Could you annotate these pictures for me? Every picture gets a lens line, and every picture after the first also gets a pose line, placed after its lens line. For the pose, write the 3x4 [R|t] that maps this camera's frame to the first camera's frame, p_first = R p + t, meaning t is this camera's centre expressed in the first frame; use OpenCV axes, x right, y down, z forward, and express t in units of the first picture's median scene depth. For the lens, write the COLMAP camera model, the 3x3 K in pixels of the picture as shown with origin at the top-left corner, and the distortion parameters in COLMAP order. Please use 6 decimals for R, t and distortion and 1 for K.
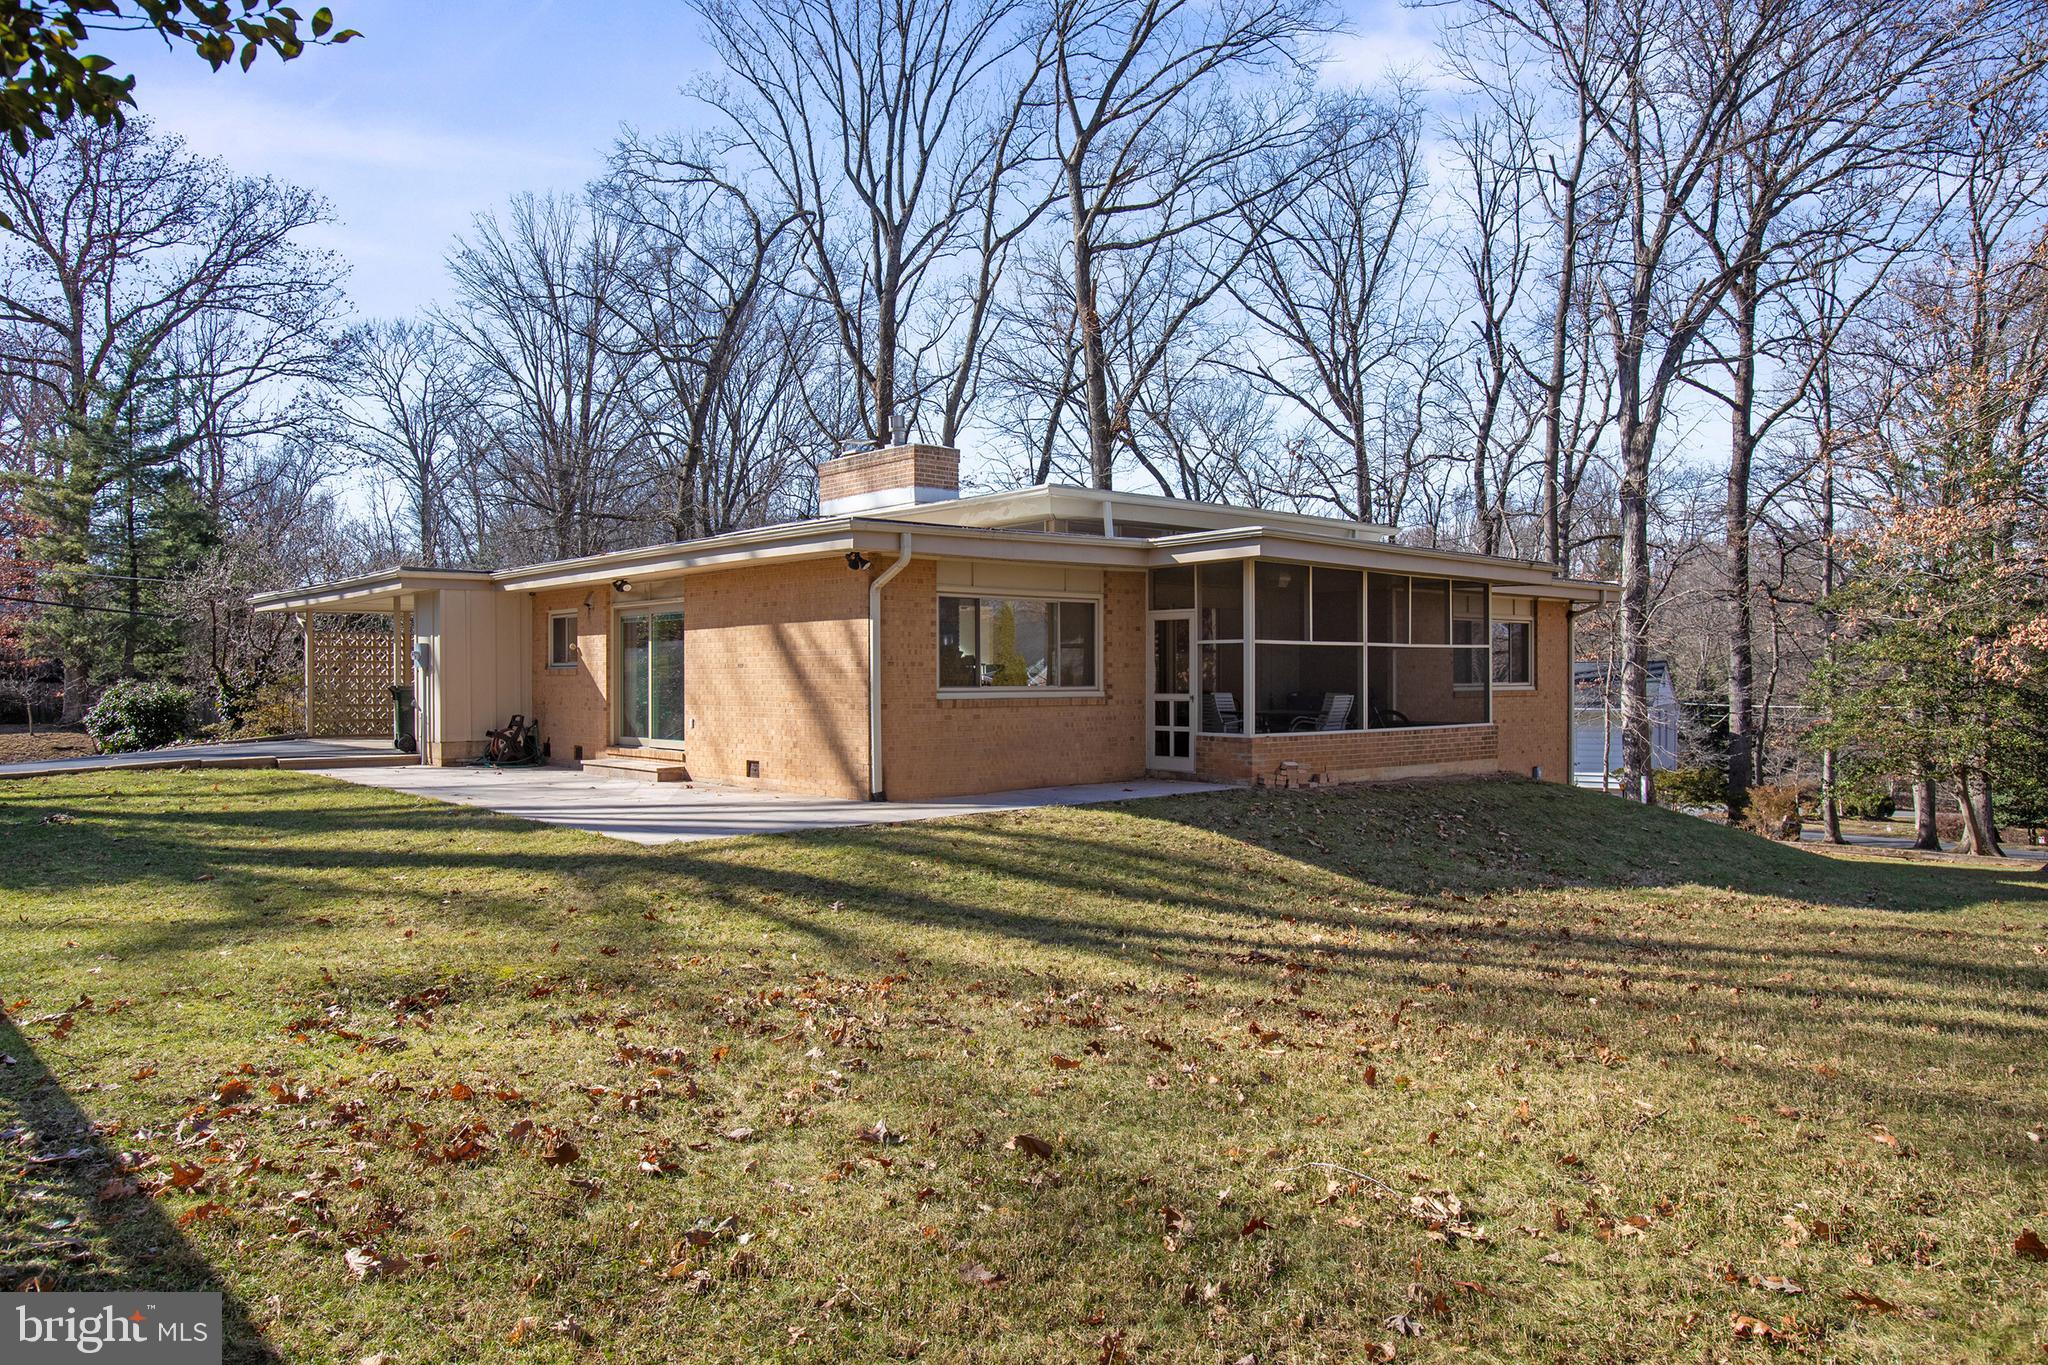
lens RADIAL K [[1447.1, 0, 1024.0], [0, 1447.1, 682.5], [0, 0, 1]] dist [-0.000231, -0.000386]
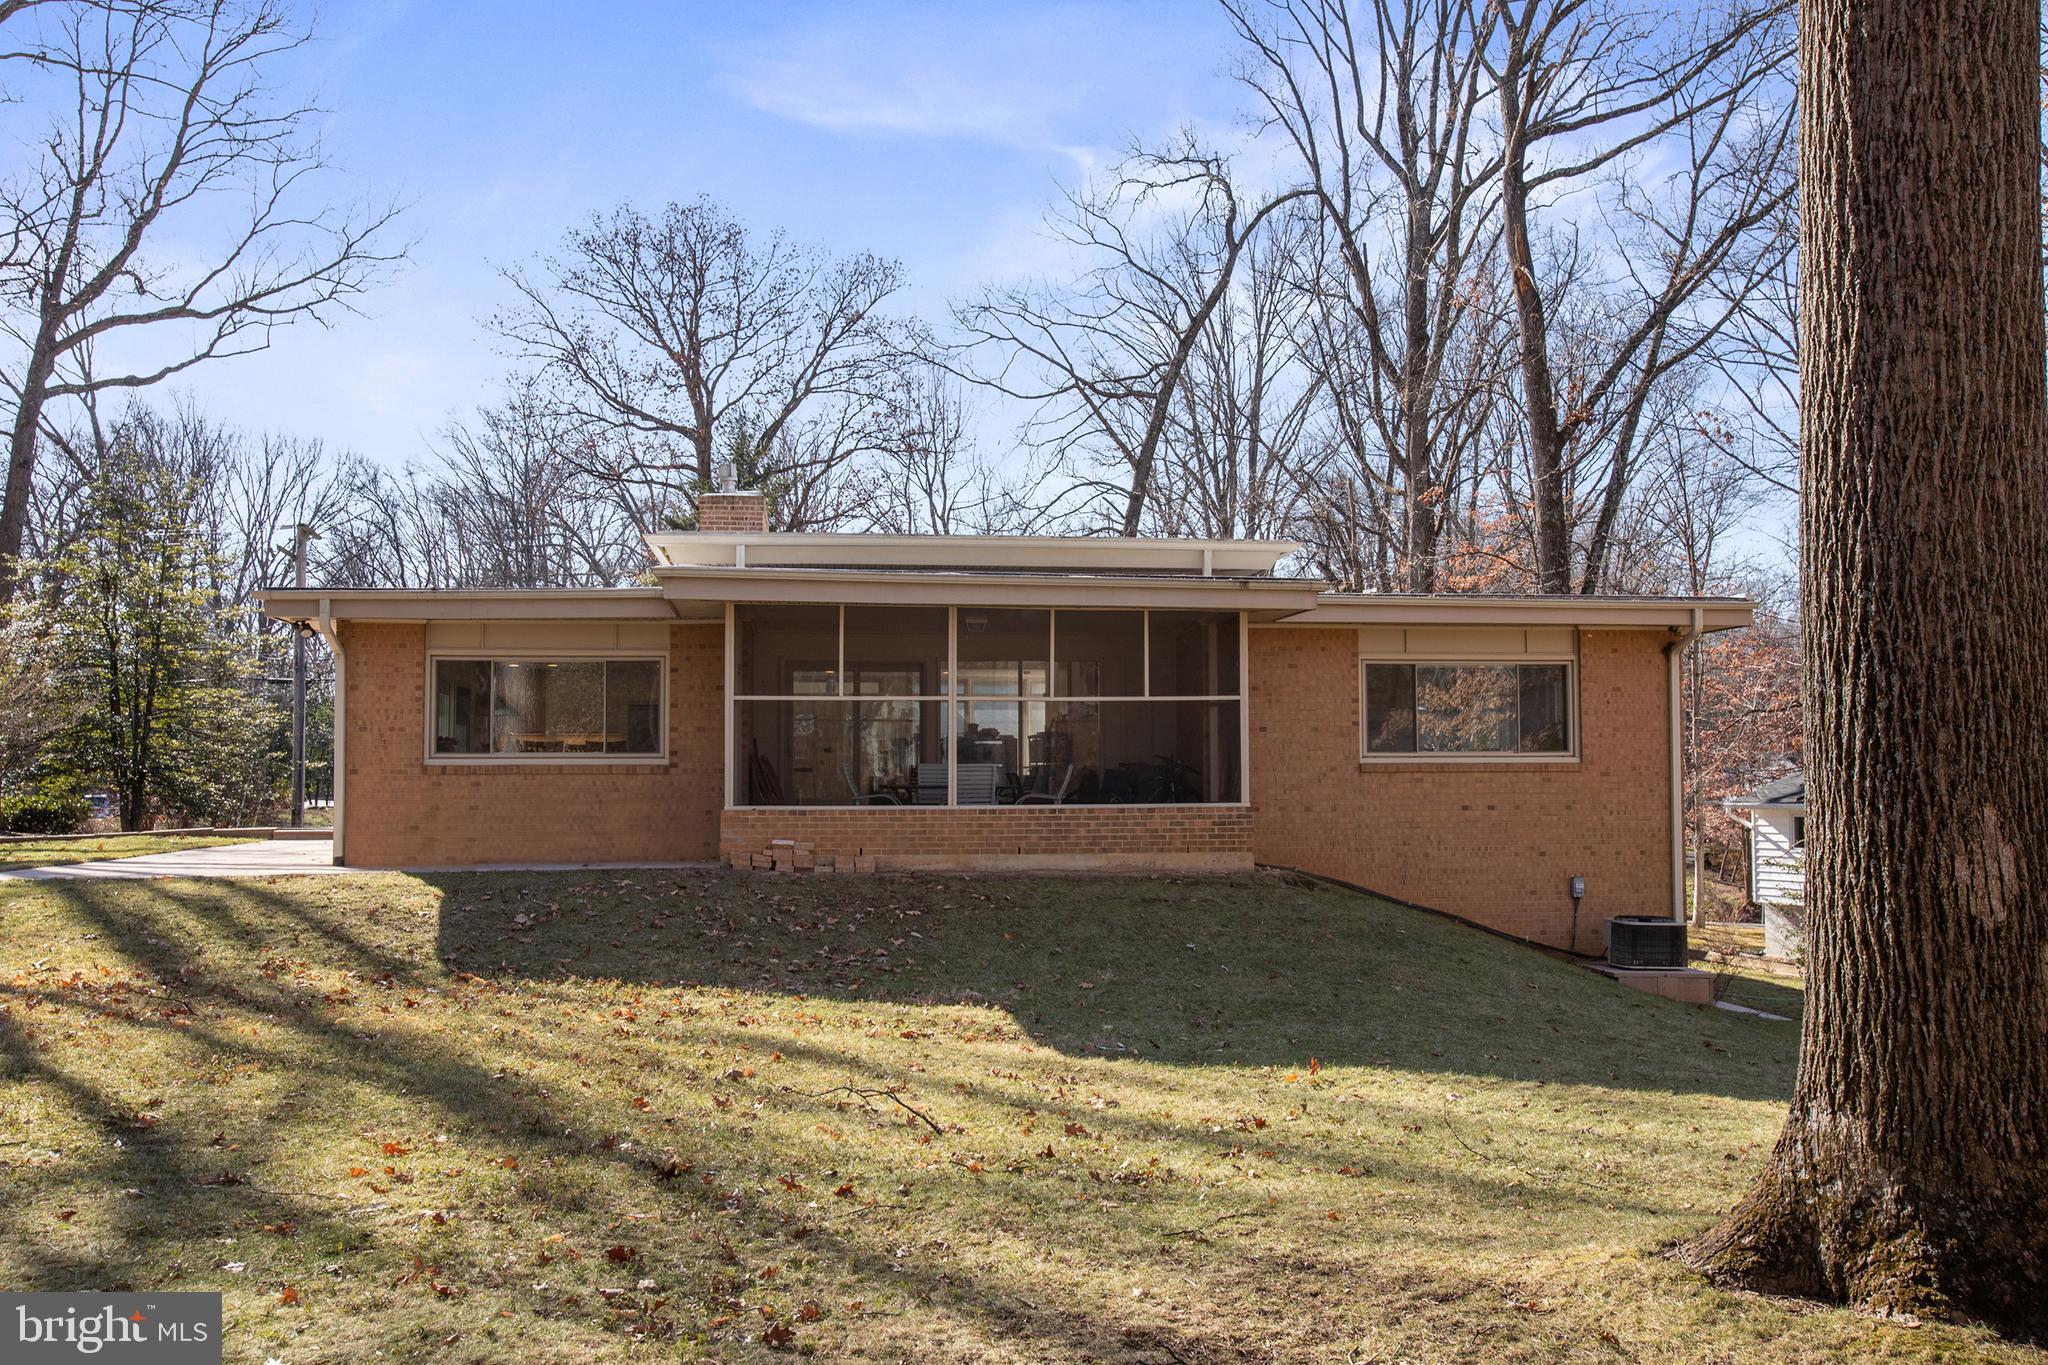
lens RADIAL K [[1842.8, 0, 1024.0], [0, 1842.8, 682.5], [0, 0, 1]] dist [0.015783, 0.008079]
pose [[0.852991, -0.027171, -0.521218, 0.584963], [0.000670, 0.998700, -0.050966, 0.012205], [0.521925, 0.043124, 0.851900, 0.120742]]
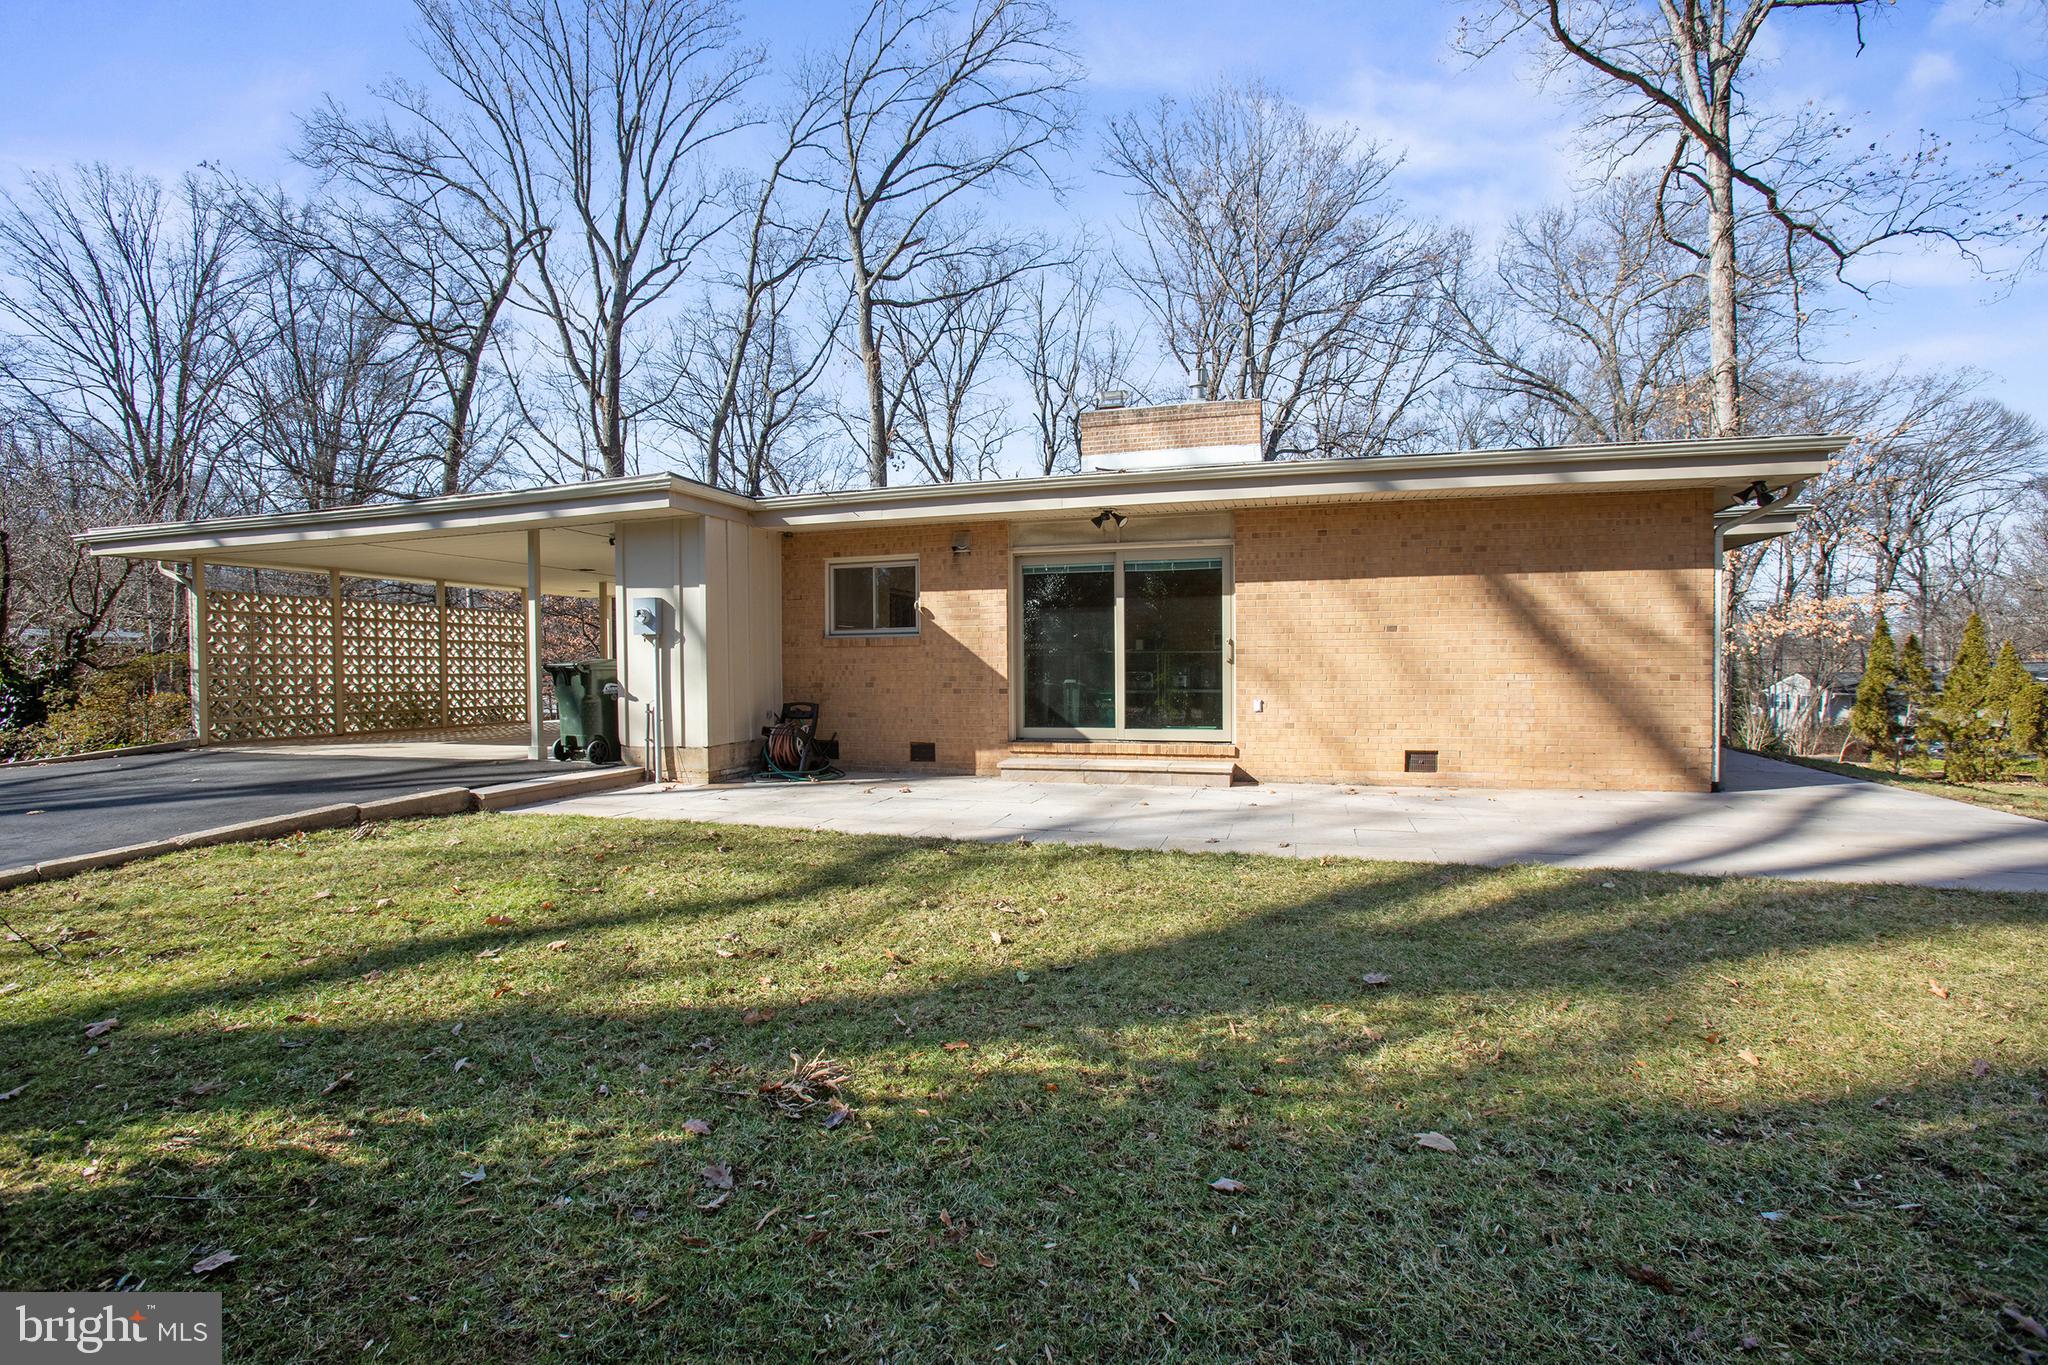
lens RADIAL K [[912.0, 0, 1024.0], [0, 912.0, 682.5], [0, 0, 1]] dist [-0.012782, 0.000214]
pose [[0.857831, -0.019739, 0.513553, -0.438911], [0.006994, 0.999618, 0.026739, 0.000885], [-0.513885, -0.019346, 0.857641, 0.500460]]
